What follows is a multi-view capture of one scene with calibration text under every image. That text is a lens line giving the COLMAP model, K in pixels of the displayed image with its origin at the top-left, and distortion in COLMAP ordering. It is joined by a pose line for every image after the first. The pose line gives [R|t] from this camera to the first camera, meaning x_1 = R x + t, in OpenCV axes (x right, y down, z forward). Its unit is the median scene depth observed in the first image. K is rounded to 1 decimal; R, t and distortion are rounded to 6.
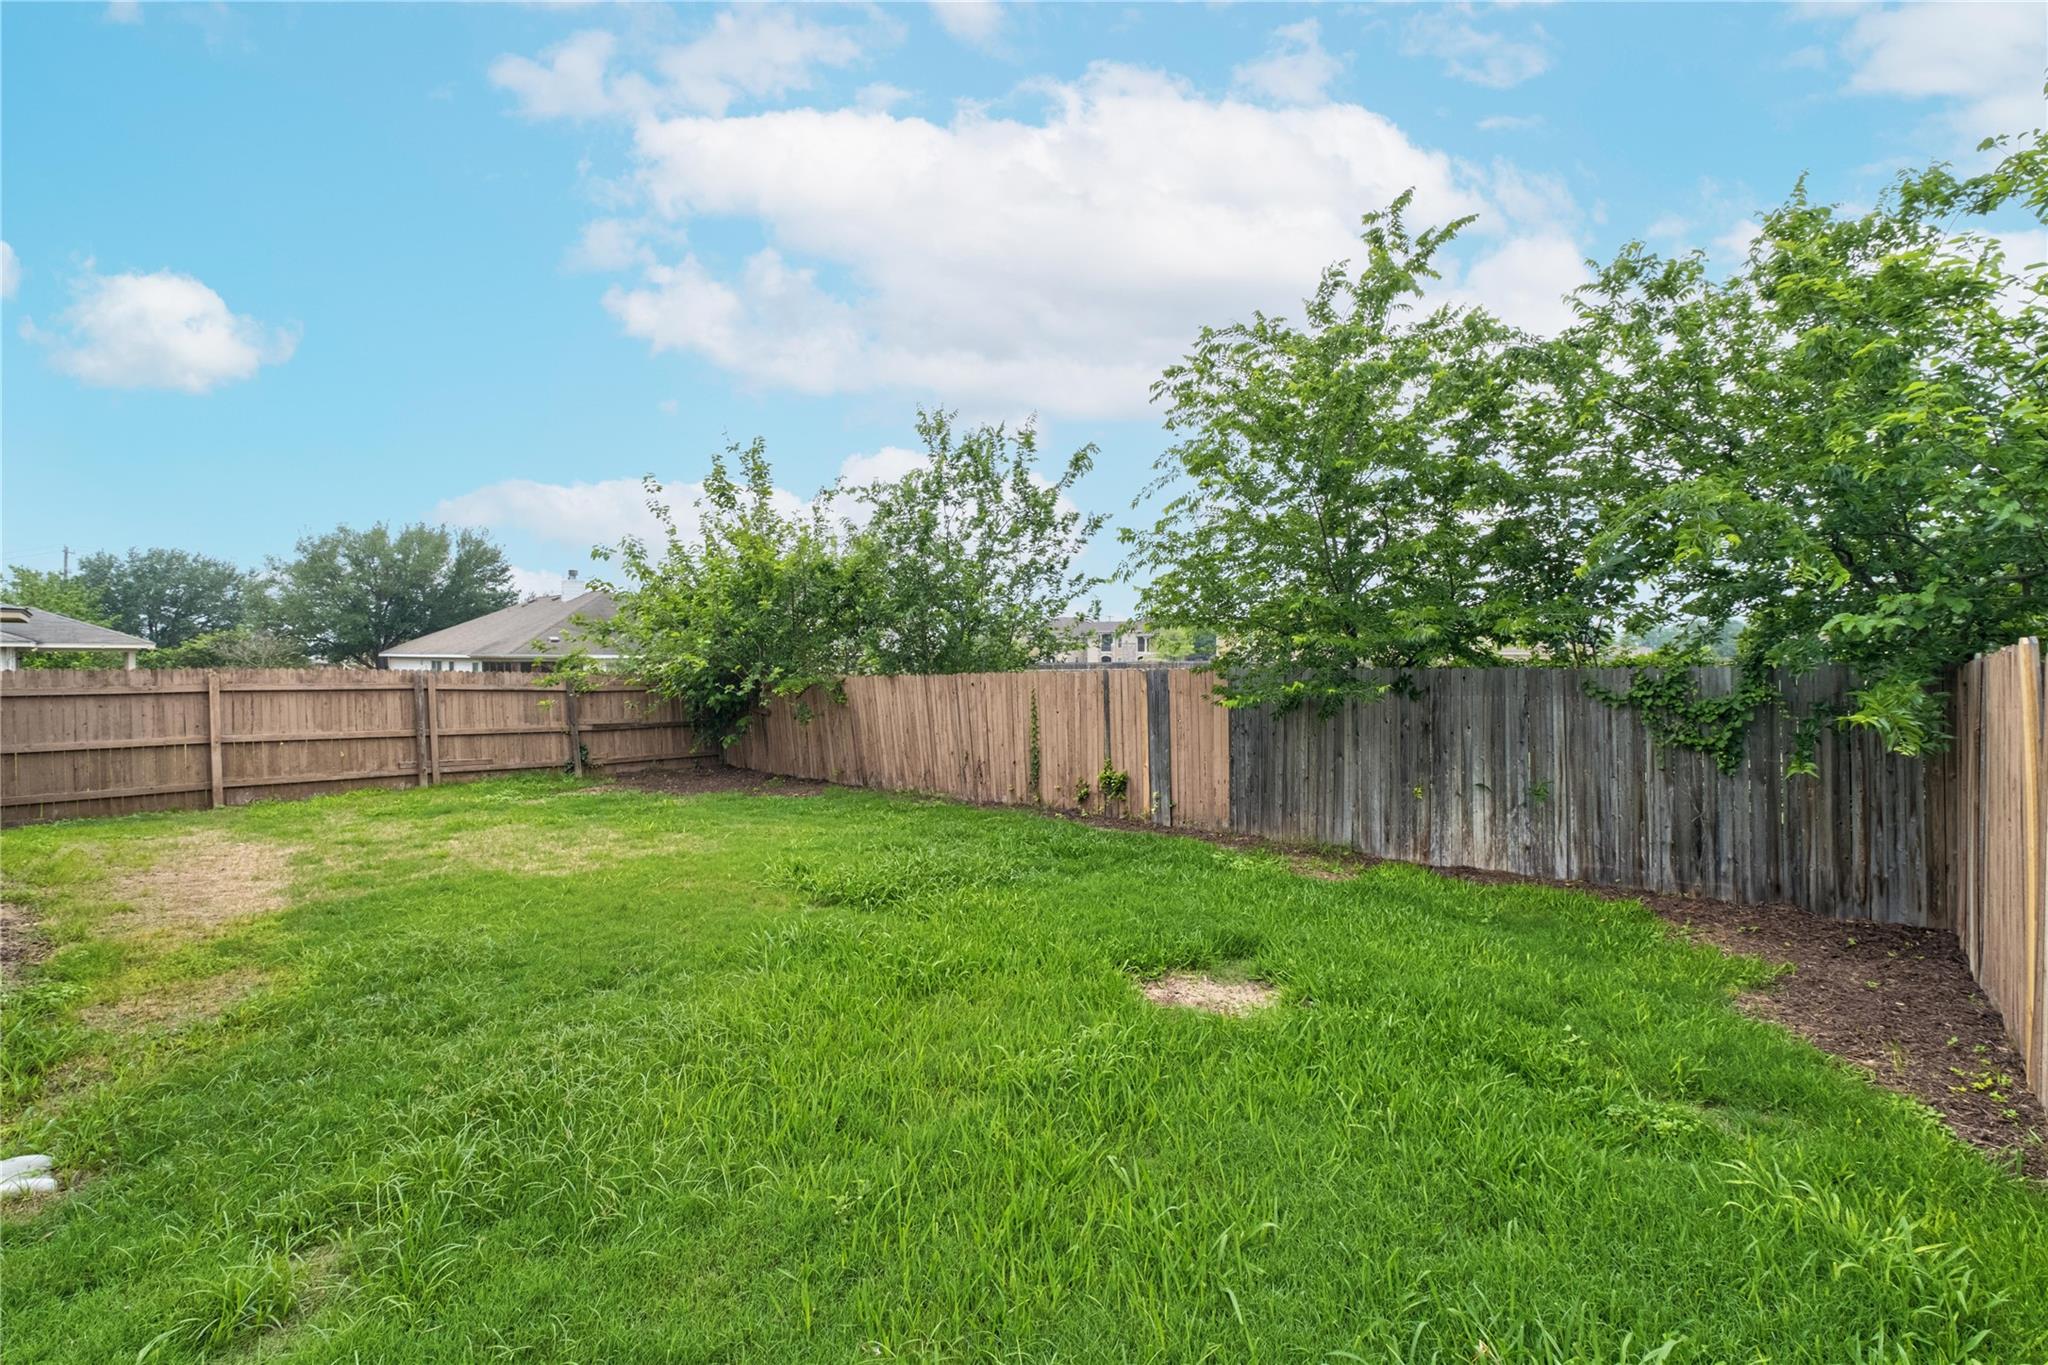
lens RADIAL K [[860.9, 0, 1025.6], [0, 860.9, 671.2], [0, 0, 1]] dist [-0.016377, 0.004869]
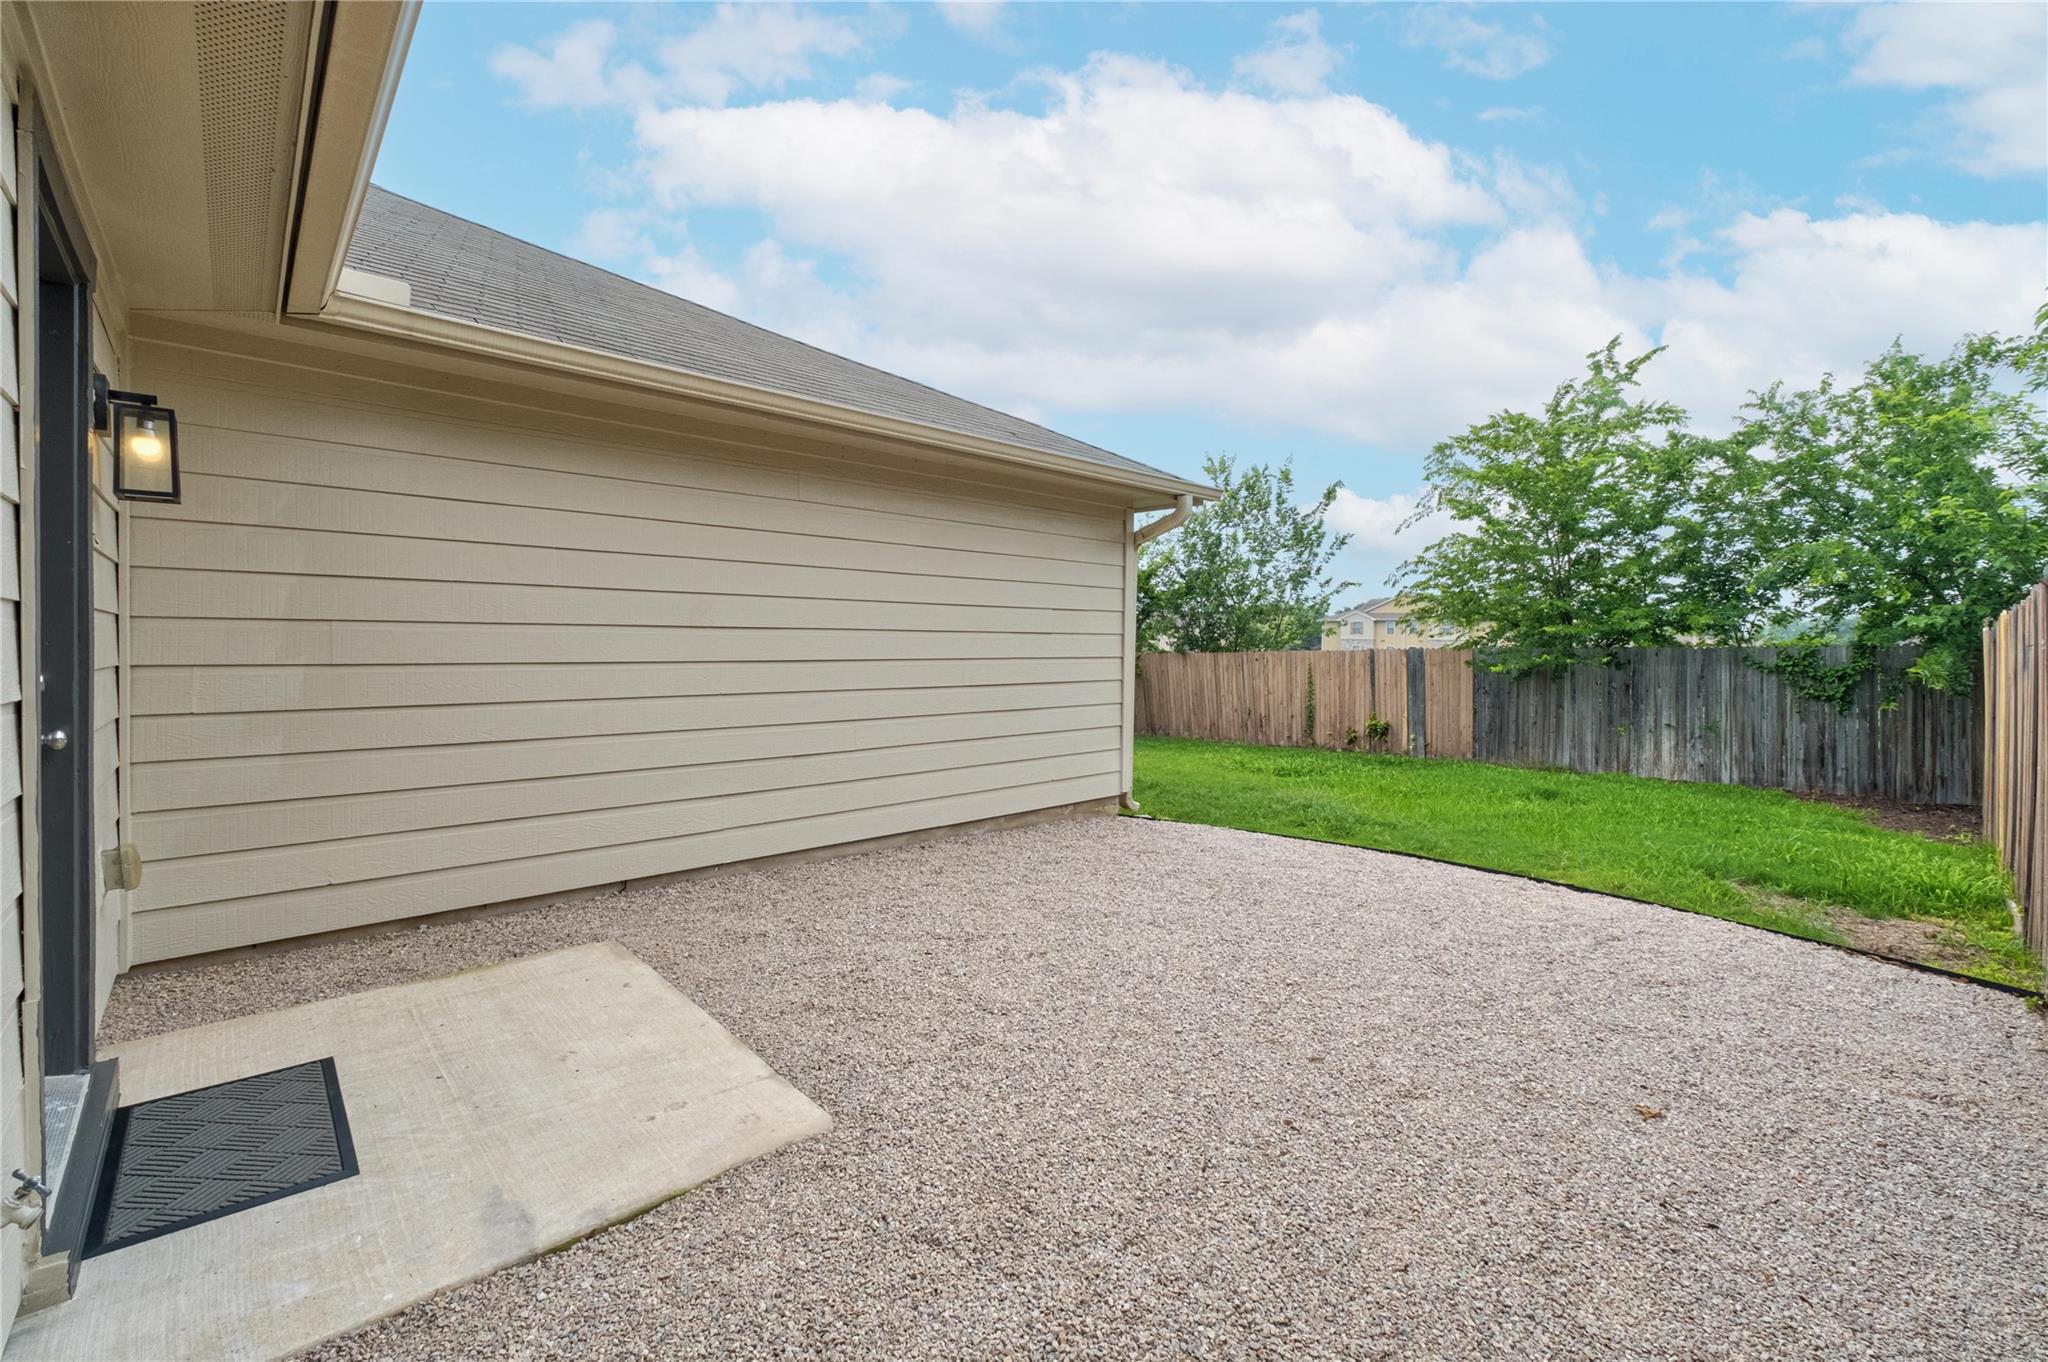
lens RADIAL K [[860.9, 0, 1023.2], [0, 860.9, 661.6], [0, 0, 1]] dist [-0.016377, 0.004869]
pose [[0.994604, 0.012542, -0.102985, -0.458760], [-0.012412, 0.999921, 0.001905, 0.033288], [0.103001, -0.000616, 0.994681, -0.632894]]
